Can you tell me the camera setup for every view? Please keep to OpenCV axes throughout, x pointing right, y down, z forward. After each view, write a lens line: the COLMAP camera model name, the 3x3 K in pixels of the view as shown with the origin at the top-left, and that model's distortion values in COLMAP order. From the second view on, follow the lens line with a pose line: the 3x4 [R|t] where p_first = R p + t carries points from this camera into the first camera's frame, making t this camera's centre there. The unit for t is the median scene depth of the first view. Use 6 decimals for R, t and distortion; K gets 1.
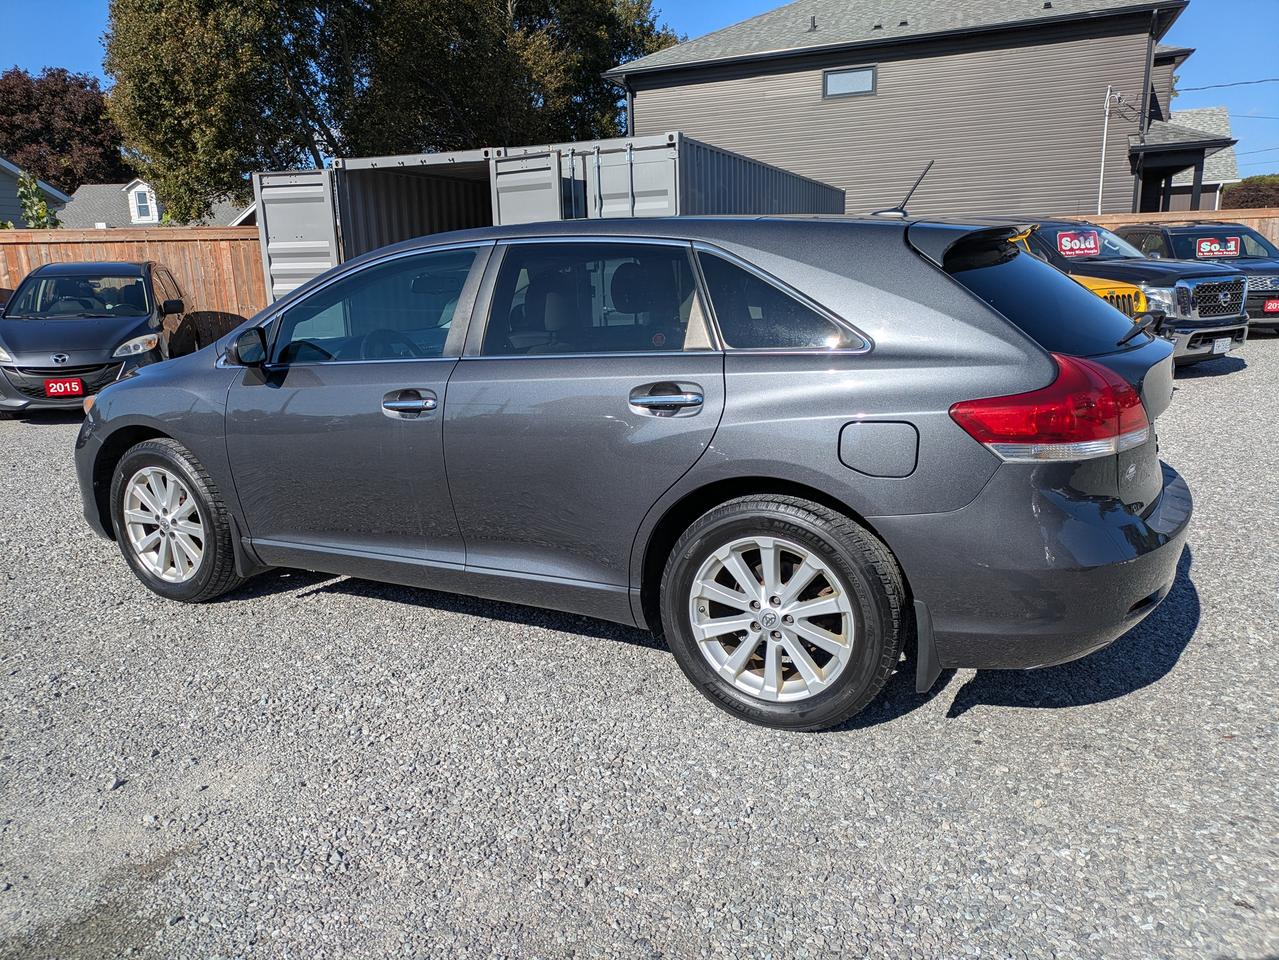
lens RADIAL K [[948.3, 0, 612.7], [0, 948.3, 492.8], [0, 0, 1]] dist [0.033987, -0.006462]
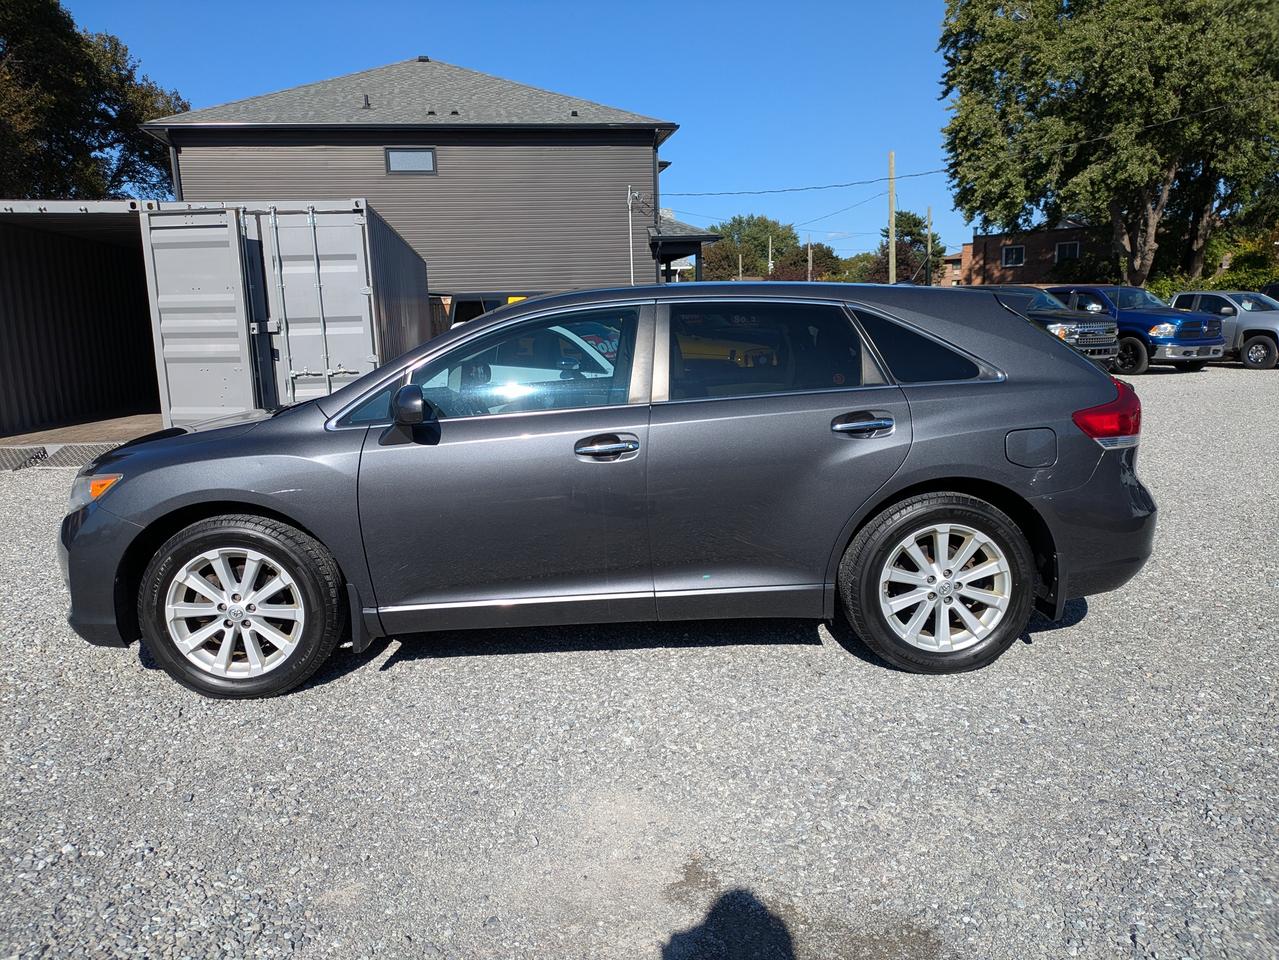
lens RADIAL K [[930.8, 0, 646.9], [0, 930.8, 496.0], [0, 0, 1]] dist [0.029459, 0.002999]
pose [[0.861792, -0.089848, 0.499241, -0.198165], [0.120449, 0.992286, -0.029340, -0.000834], [-0.492754, 0.085418, 0.865966, 0.020339]]
